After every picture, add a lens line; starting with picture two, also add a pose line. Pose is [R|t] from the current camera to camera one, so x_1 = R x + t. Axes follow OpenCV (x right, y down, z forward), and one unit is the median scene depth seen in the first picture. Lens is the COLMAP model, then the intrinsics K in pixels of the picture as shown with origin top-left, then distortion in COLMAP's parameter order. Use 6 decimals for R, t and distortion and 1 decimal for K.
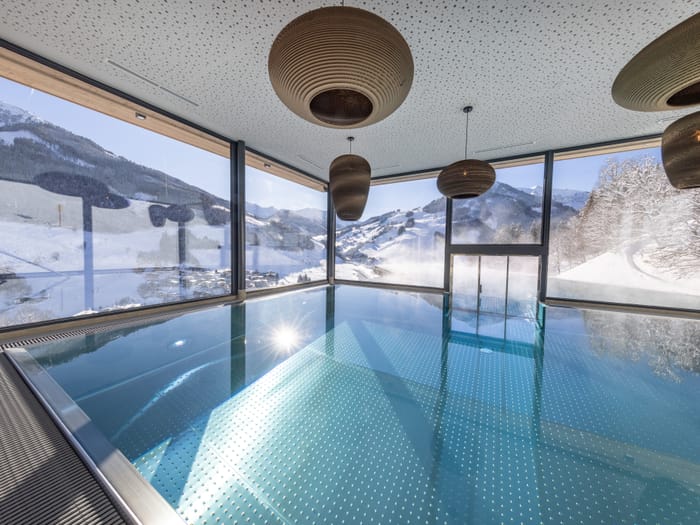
lens RADIAL K [[245.8, 0, 350.0], [0, 245.8, 262.5], [0, 0, 1]] dist [0.000257, 0.000161]
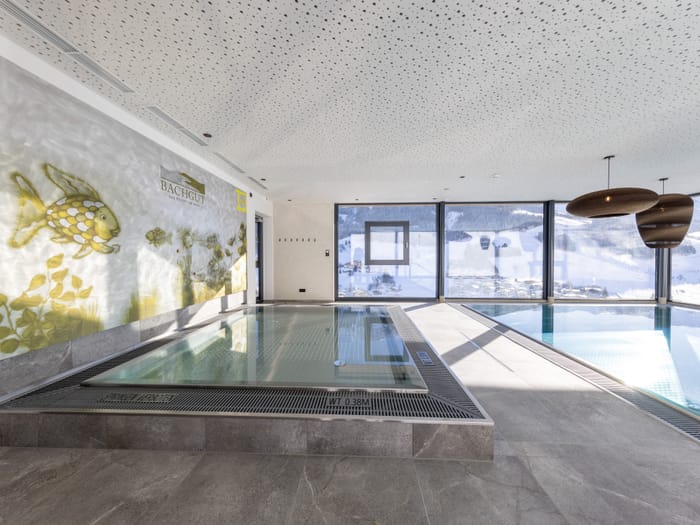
lens RADIAL K [[245.8, 0, 350.0], [0, 245.8, 262.5], [0, 0, 1]] dist [0.000257, 0.000161]
pose [[0.459812, -0.002133, -0.888014, 0.339183], [-0.026516, 0.999518, -0.016130, -0.042957], [0.887620, 0.030964, 0.459534, -0.805971]]
